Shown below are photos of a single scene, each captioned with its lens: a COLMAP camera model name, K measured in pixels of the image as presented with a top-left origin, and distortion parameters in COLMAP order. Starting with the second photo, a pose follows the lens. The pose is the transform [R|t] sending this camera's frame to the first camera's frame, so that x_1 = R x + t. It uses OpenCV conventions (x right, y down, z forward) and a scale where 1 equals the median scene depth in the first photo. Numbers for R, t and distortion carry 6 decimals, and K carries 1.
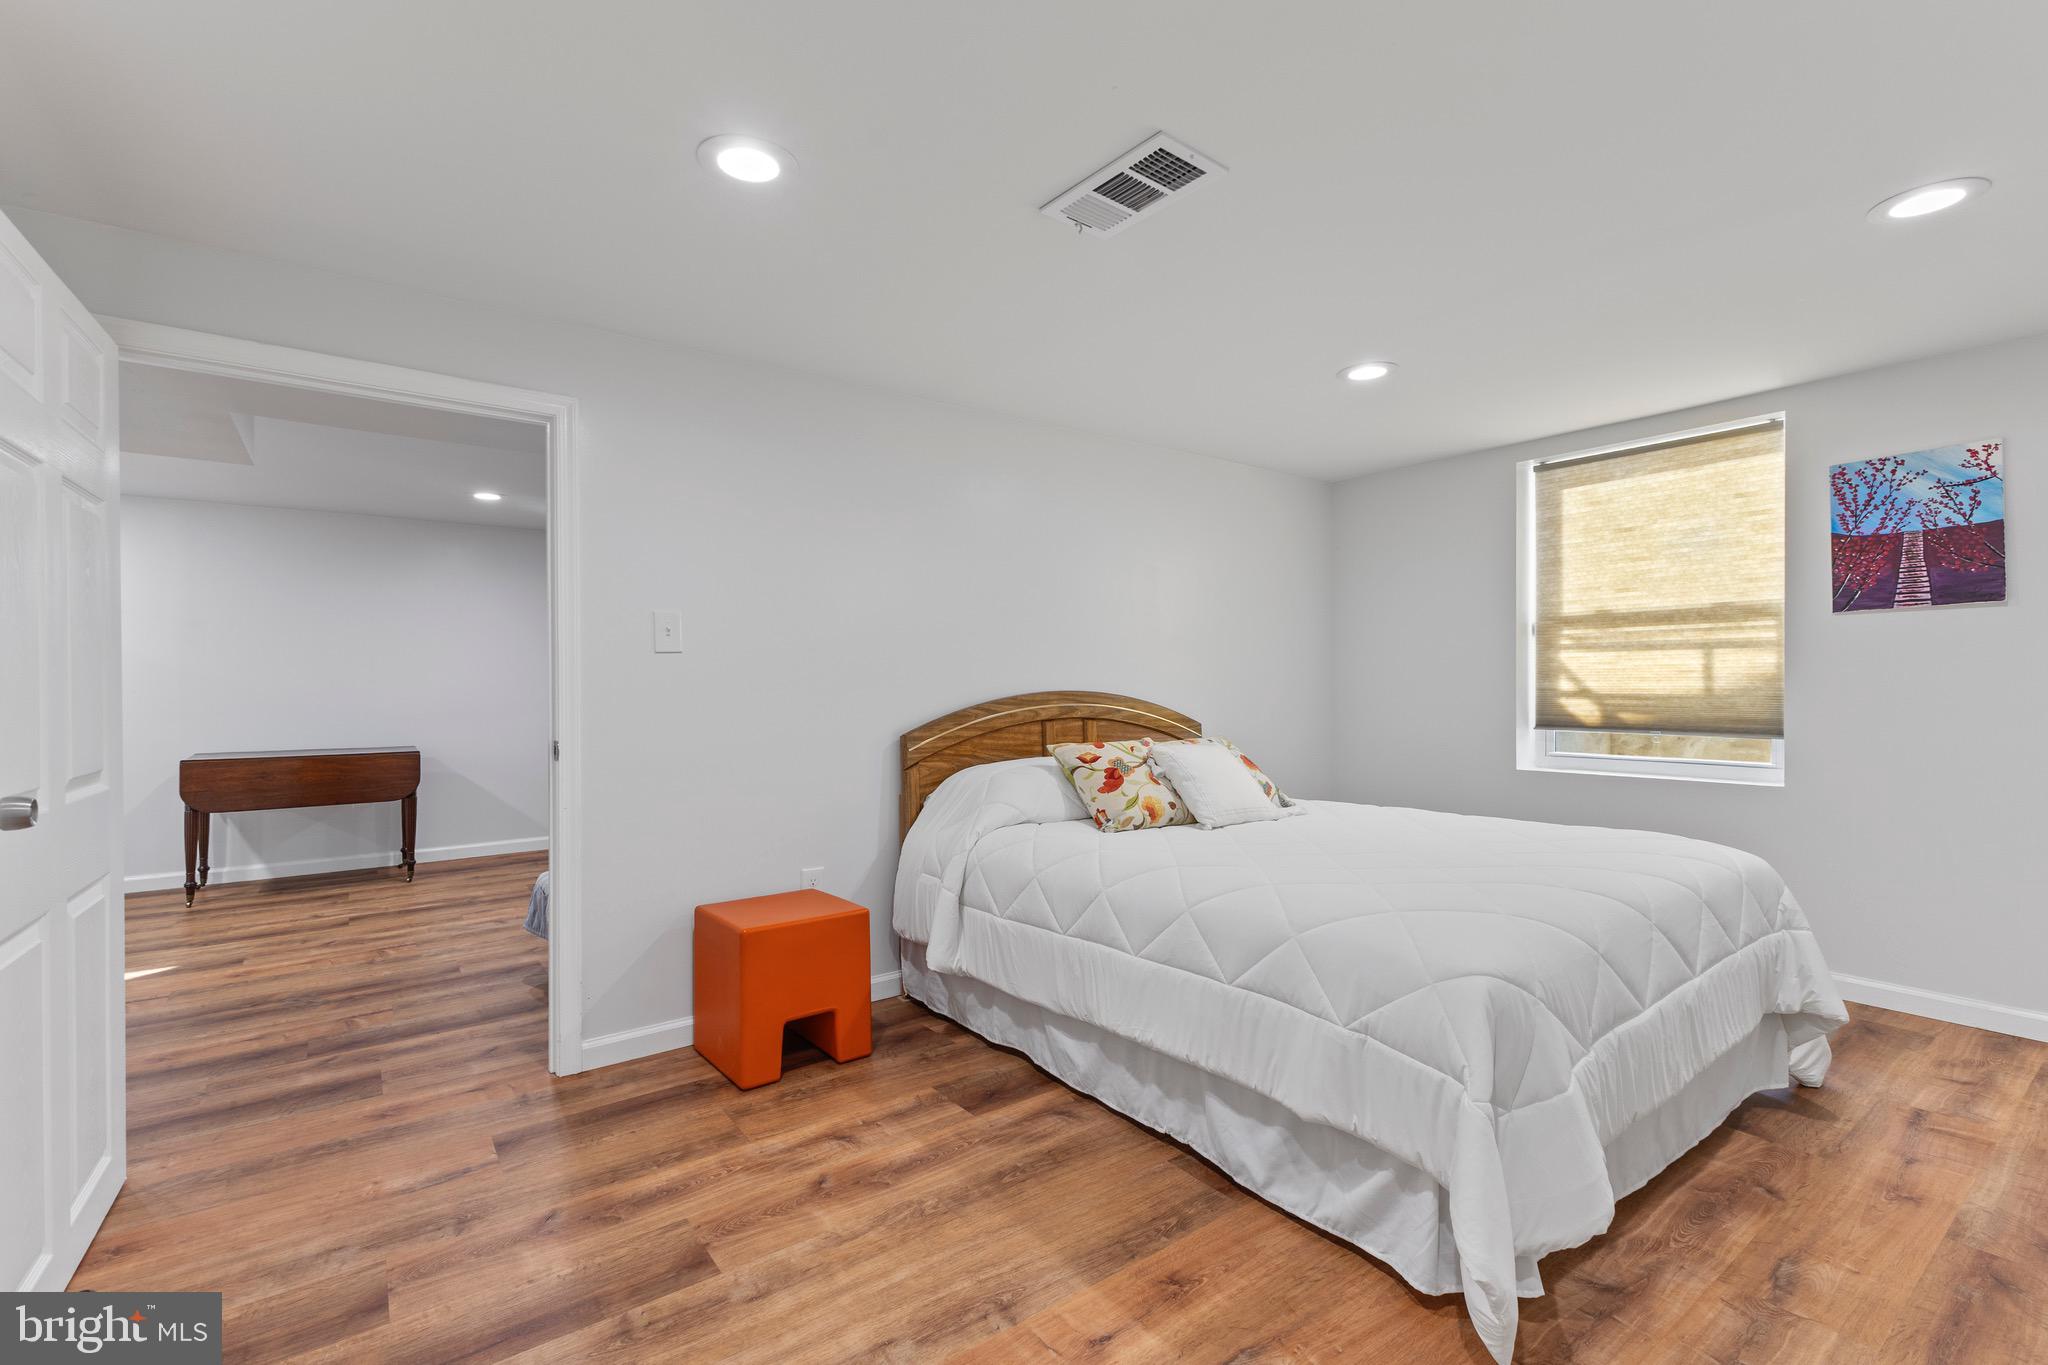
lens RADIAL K [[905.7, 0, 1010.6], [0, 905.7, 690.9], [0, 0, 1]] dist [0.007843, -0.001122]
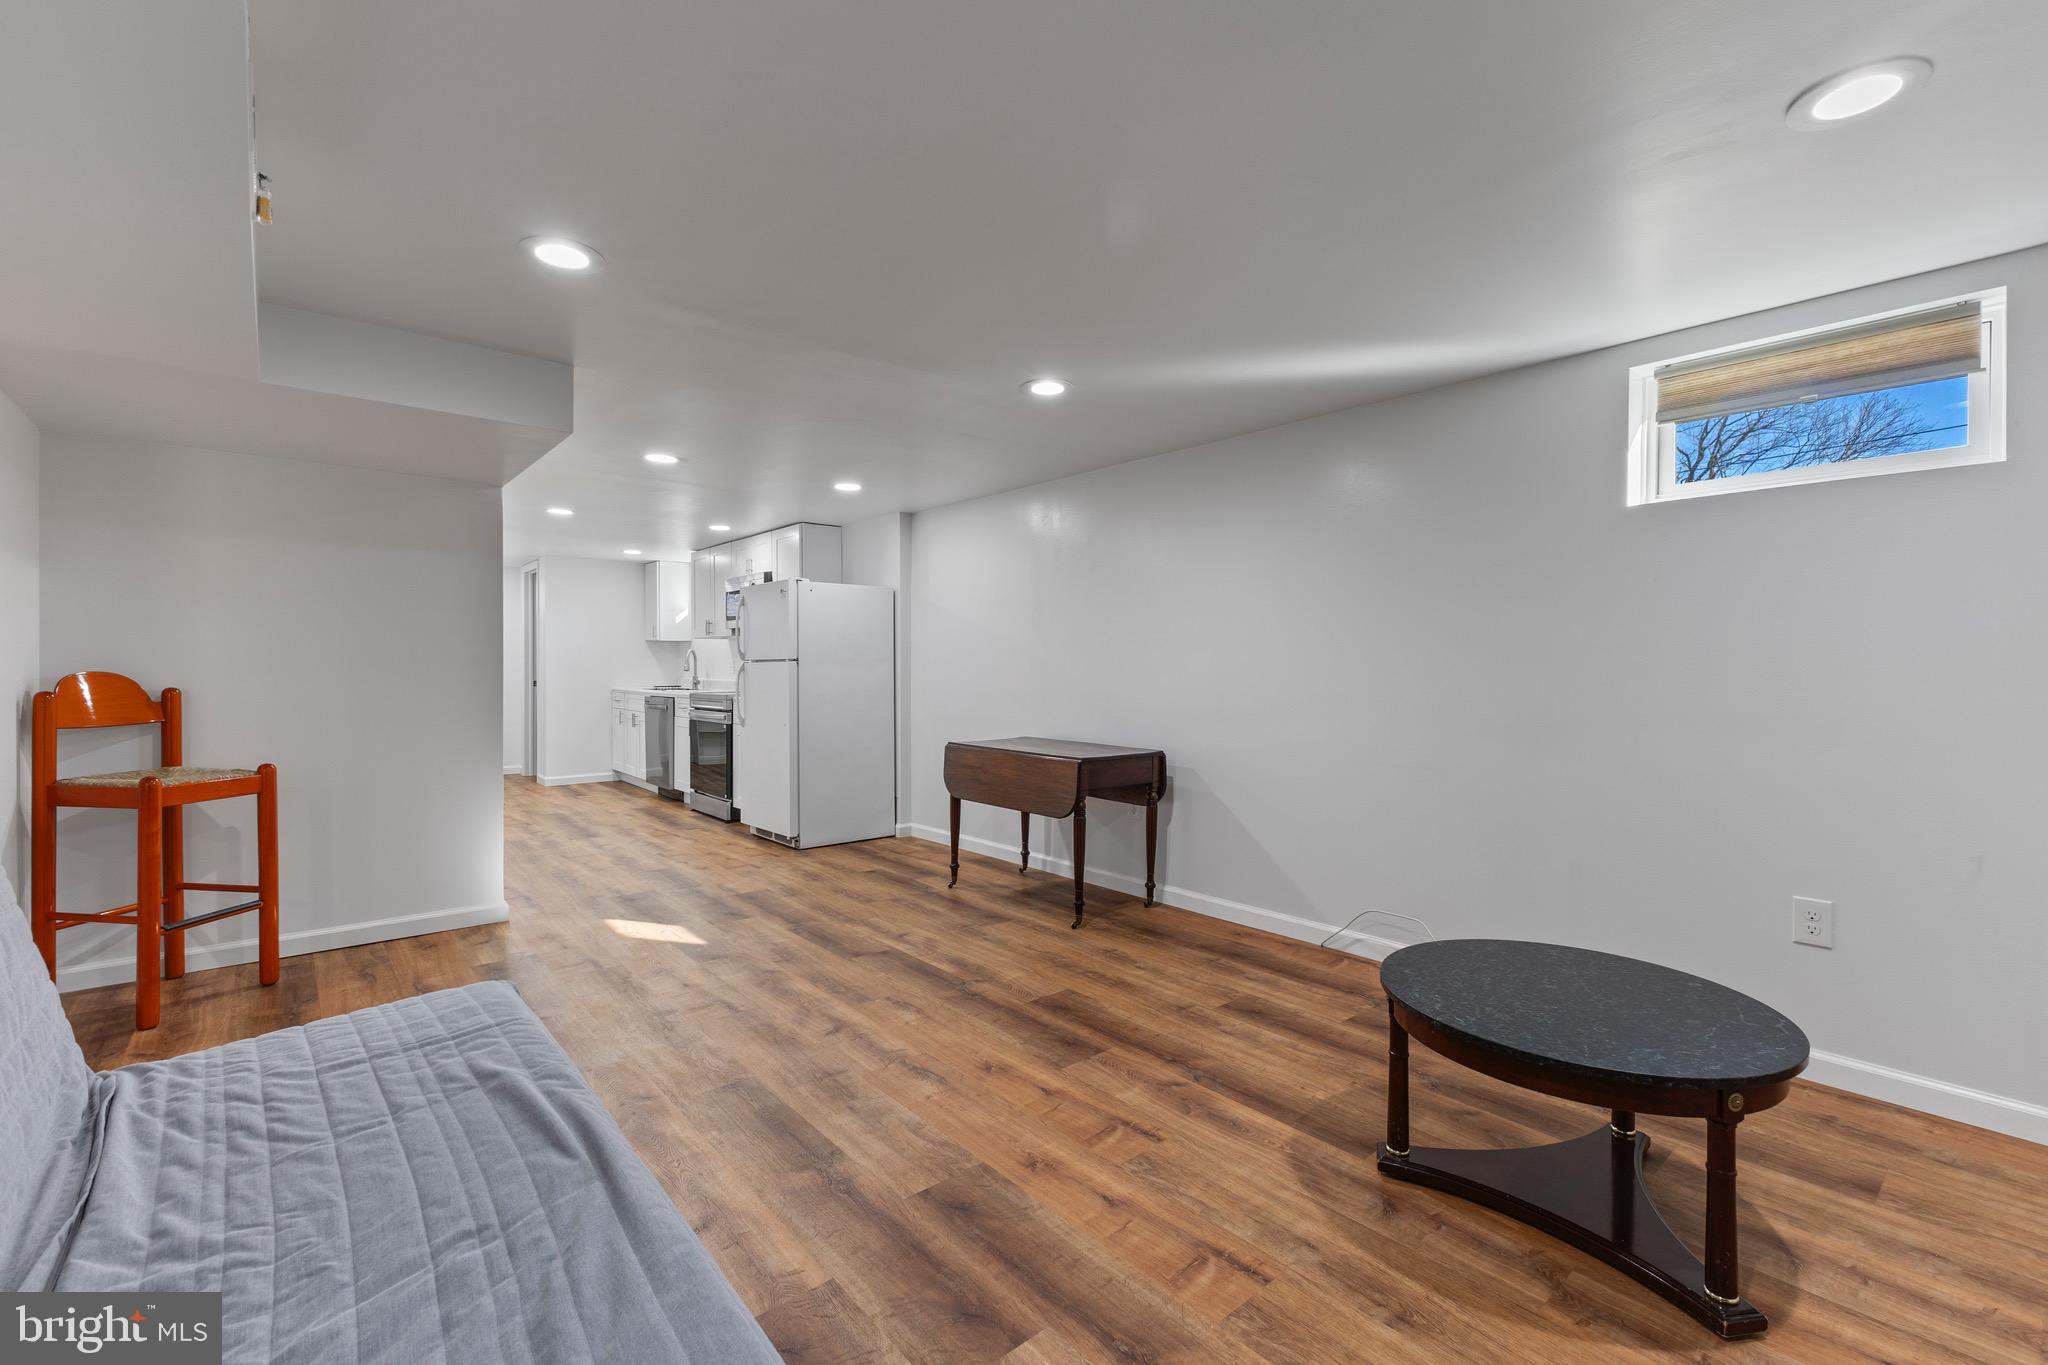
lens RADIAL K [[881.9, 0, 1026.8], [0, 881.9, 682.1], [0, 0, 1]] dist [0.009288, -0.002467]
pose [[0.070928, 0.022688, -0.997223, 0.114358], [-0.008828, 0.999716, 0.022117, -0.020256], [0.997442, 0.007235, 0.071108, 1.465545]]
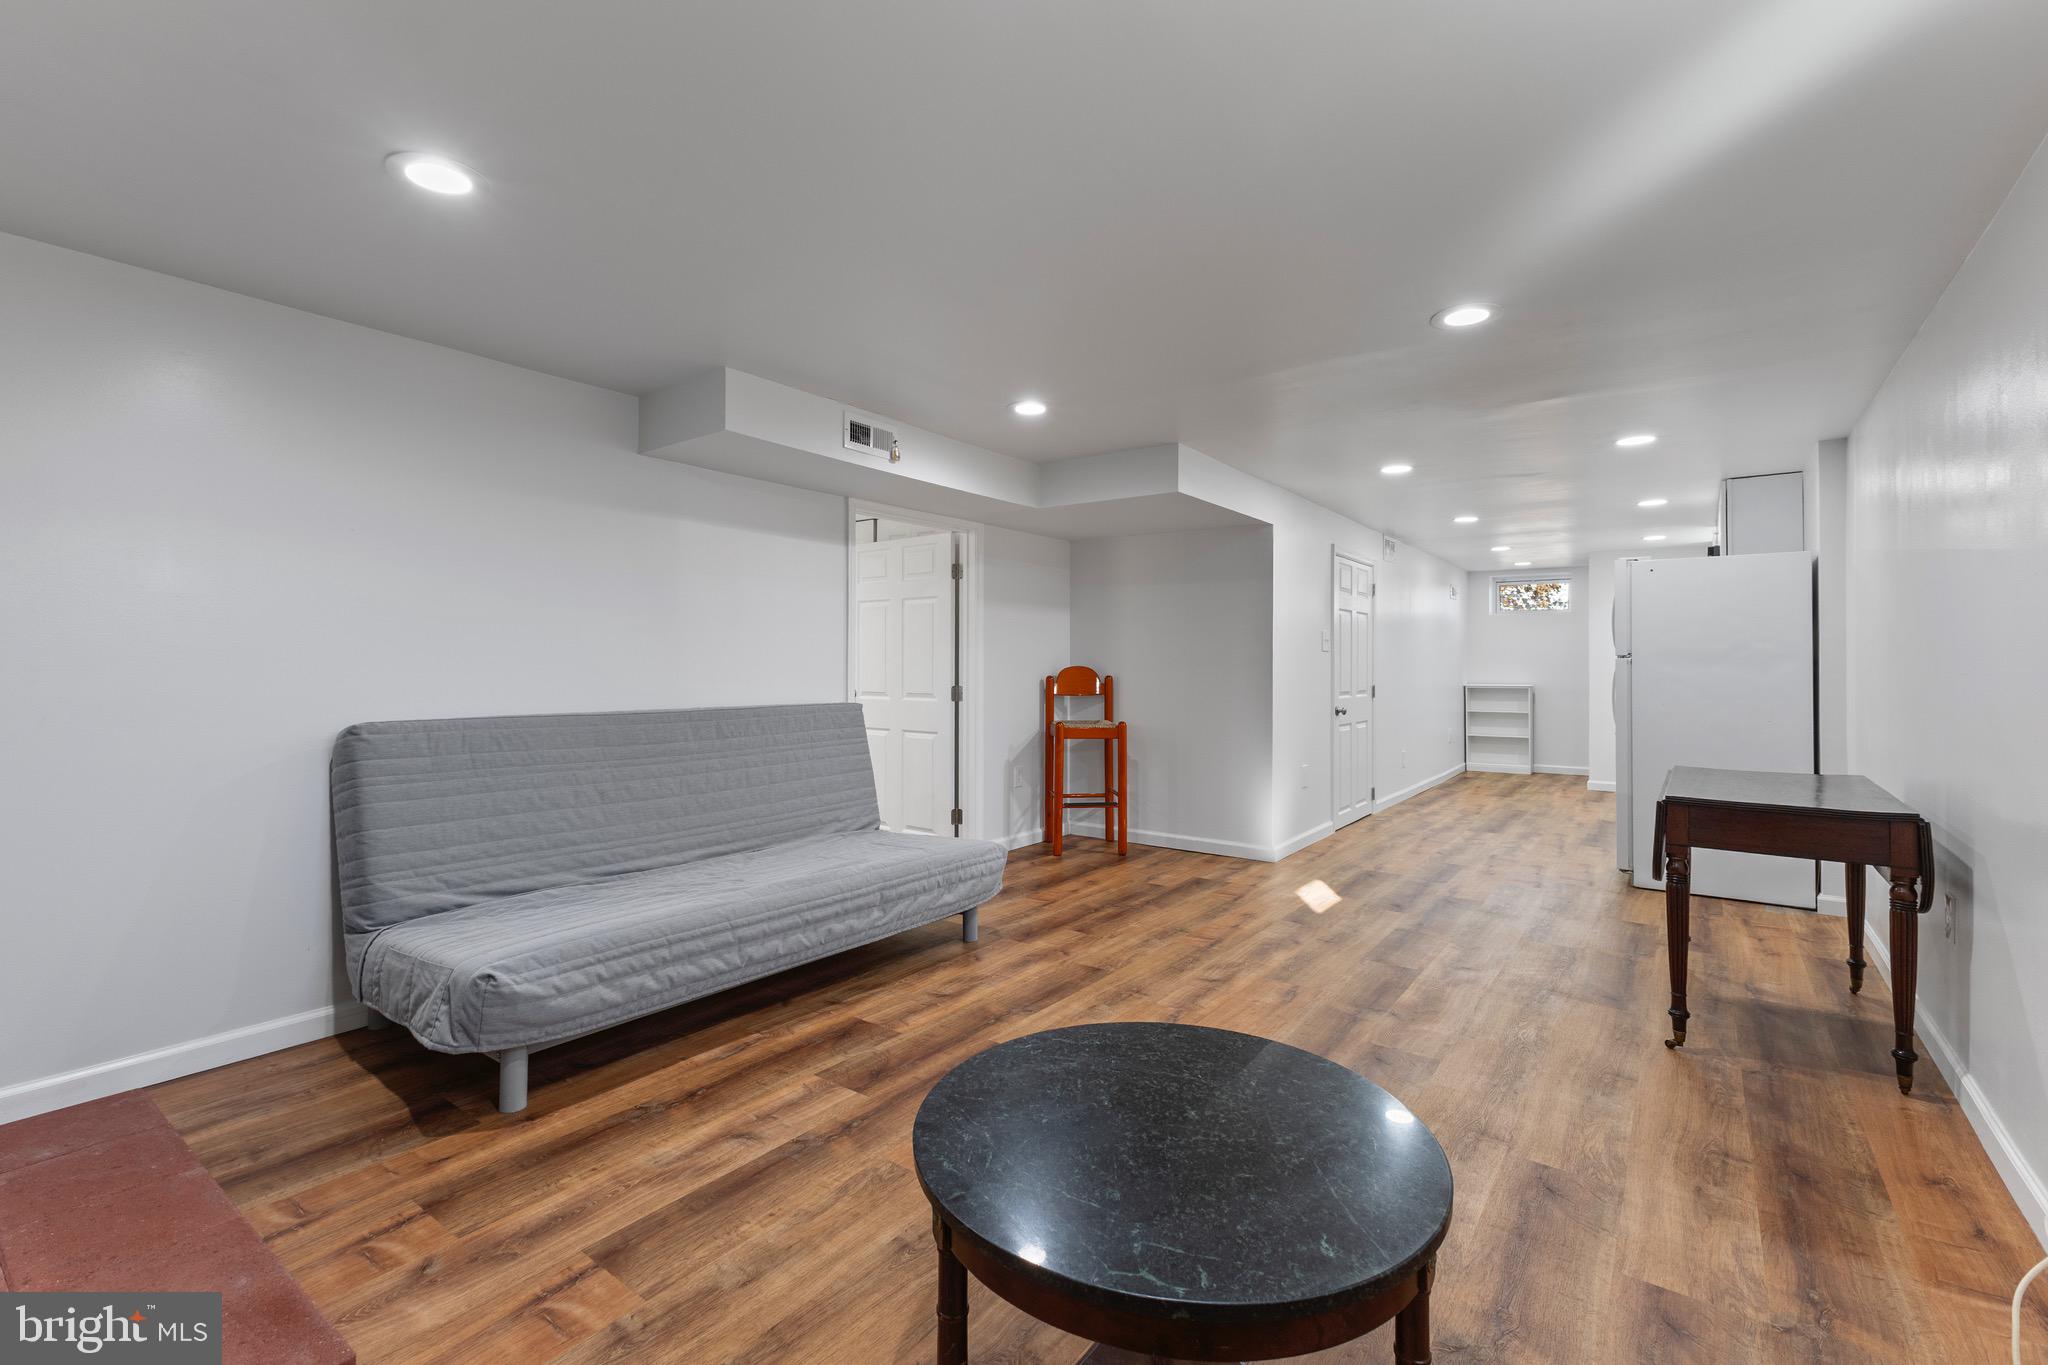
lens RADIAL K [[905.7, 0, 1012.7], [0, 905.7, 667.1], [0, 0, 1]] dist [0.007843, -0.001122]
pose [[-0.956359, 0.000933, -0.292194, -0.248658], [-0.002061, 0.999949, 0.009937, -0.016827], [0.292188, 0.010105, -0.956307, 2.241402]]
